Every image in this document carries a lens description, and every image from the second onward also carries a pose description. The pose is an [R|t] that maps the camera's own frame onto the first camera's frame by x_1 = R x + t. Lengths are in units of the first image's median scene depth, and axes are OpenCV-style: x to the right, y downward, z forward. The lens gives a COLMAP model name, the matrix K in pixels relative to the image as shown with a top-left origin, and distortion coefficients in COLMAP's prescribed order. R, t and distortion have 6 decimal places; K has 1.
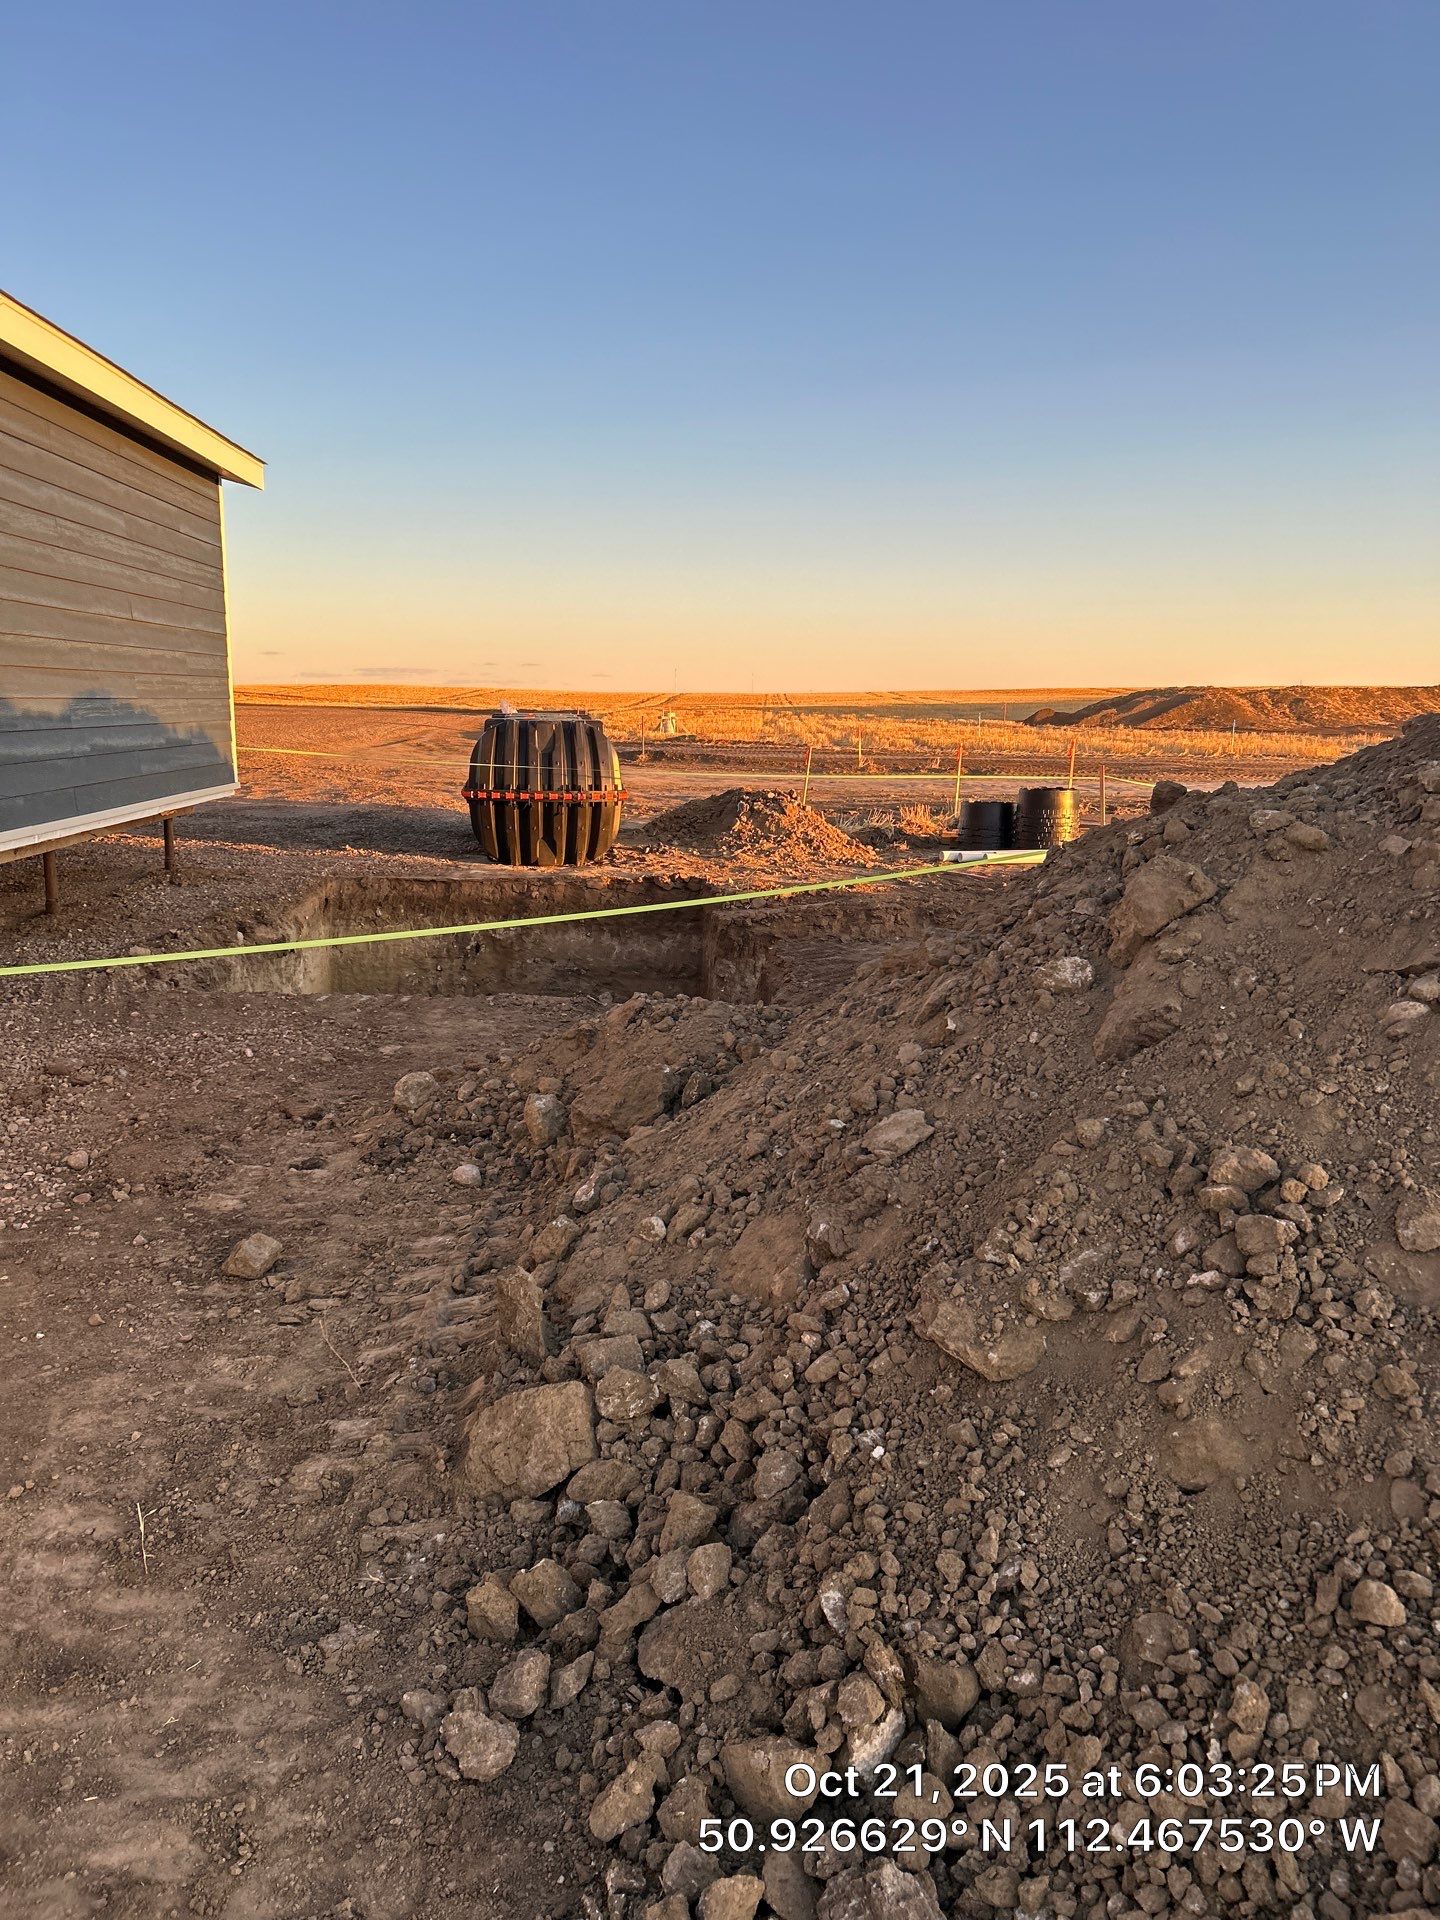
lens RADIAL K [[1439.6, 0, 718.9], [0, 1439.6, 959.4], [0, 0, 1]] dist [0.050863, -0.052405]
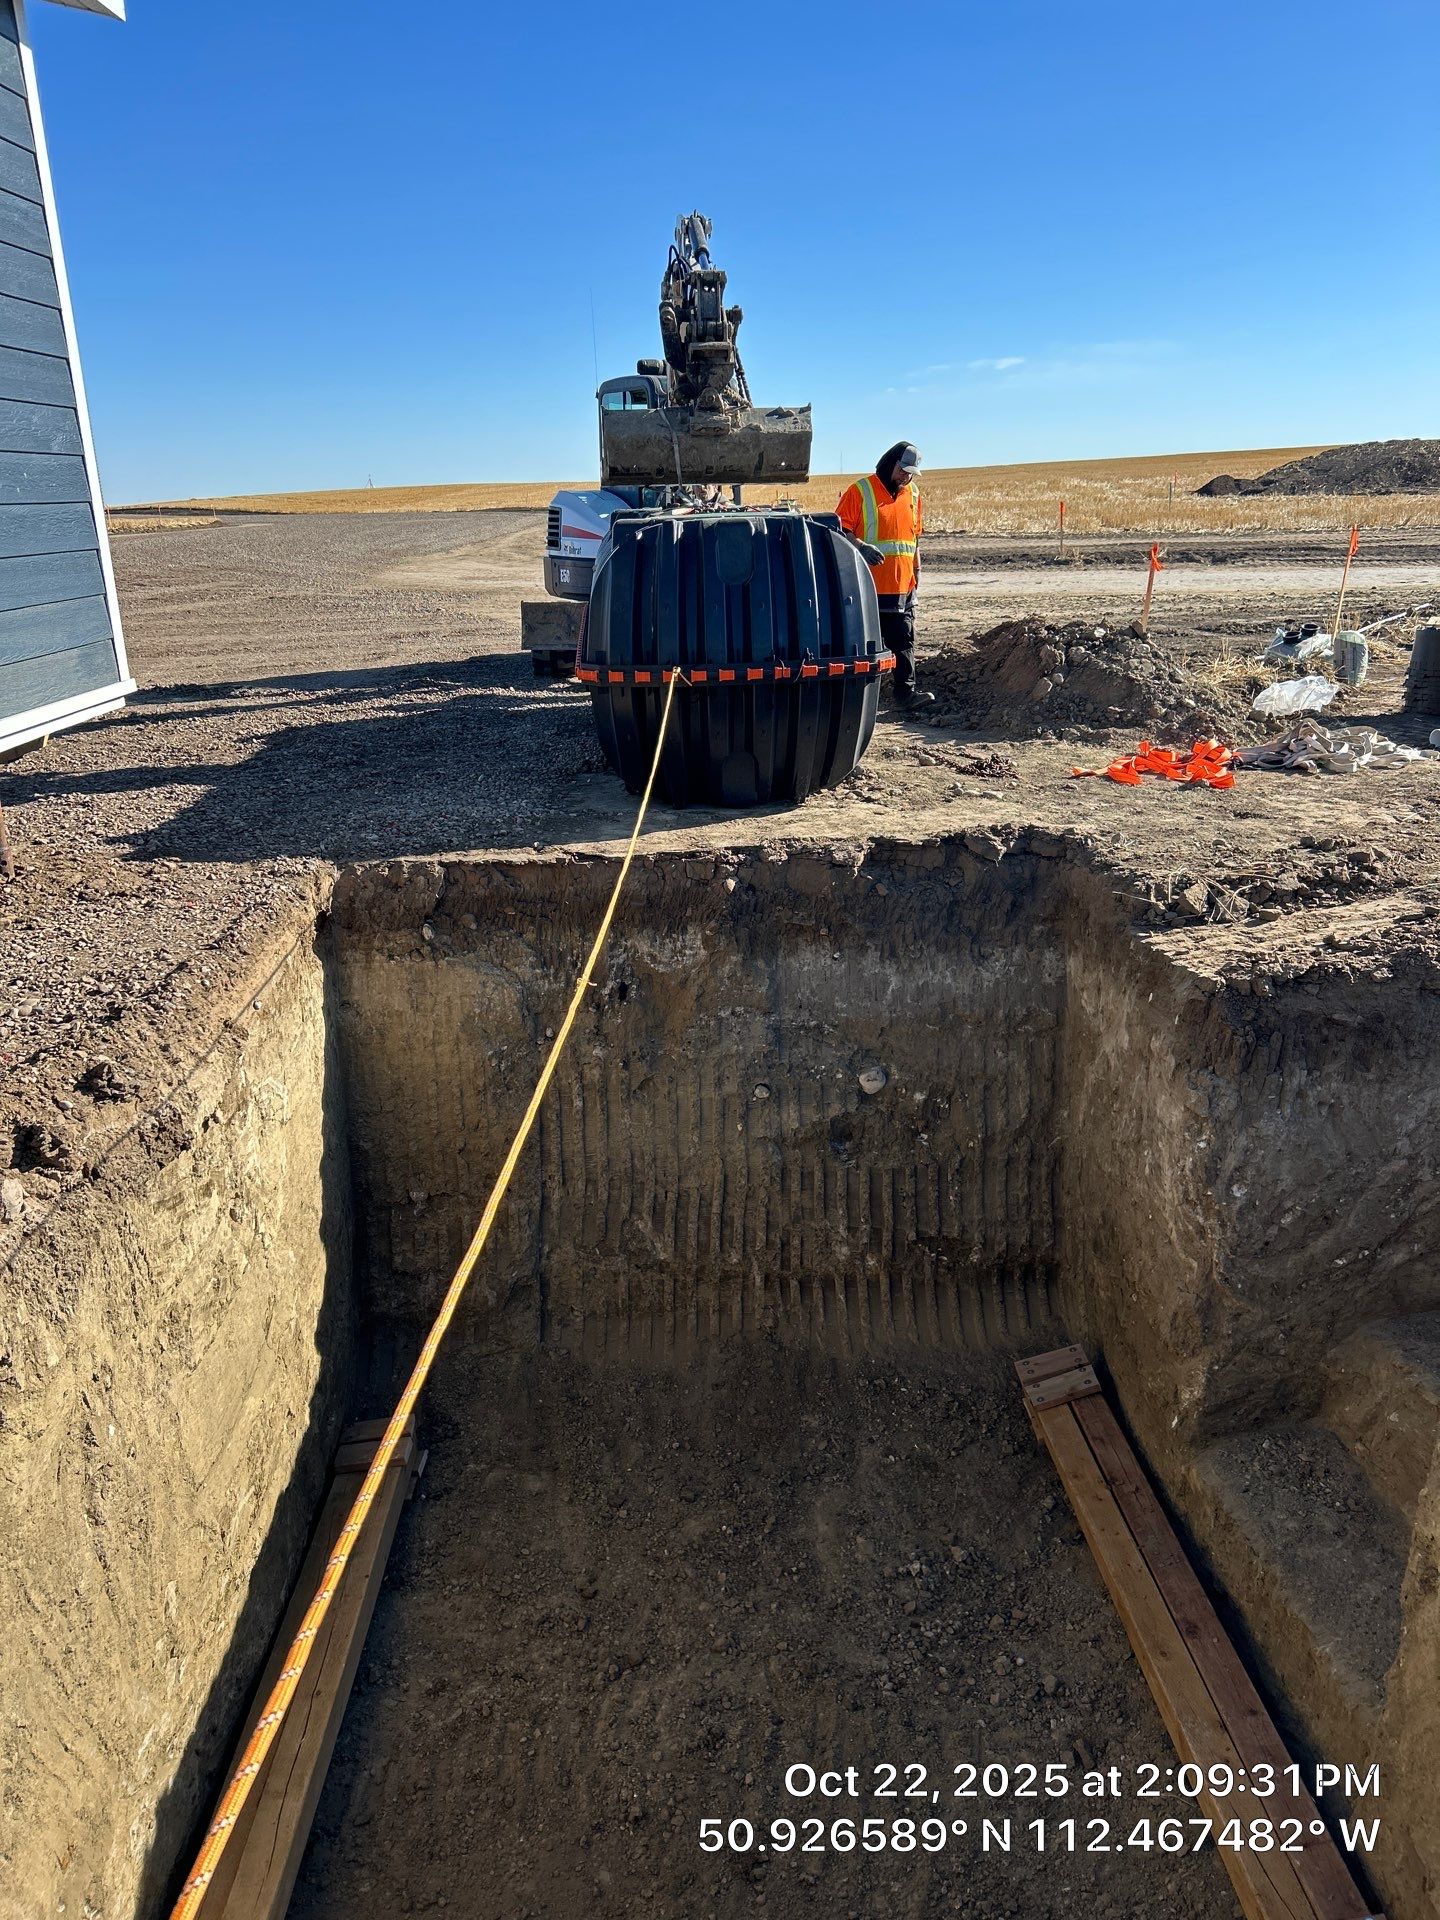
lens RADIAL K [[1439.6, 0, 698.0], [0, 1439.6, 953.8], [0, 0, 1]] dist [0.050863, -0.052405]
pose [[0.995542, -0.026135, -0.090625, -0.093148], [0.037661, 0.991071, 0.127904, -0.084005], [0.086473, -0.130747, 0.987637, 0.498407]]
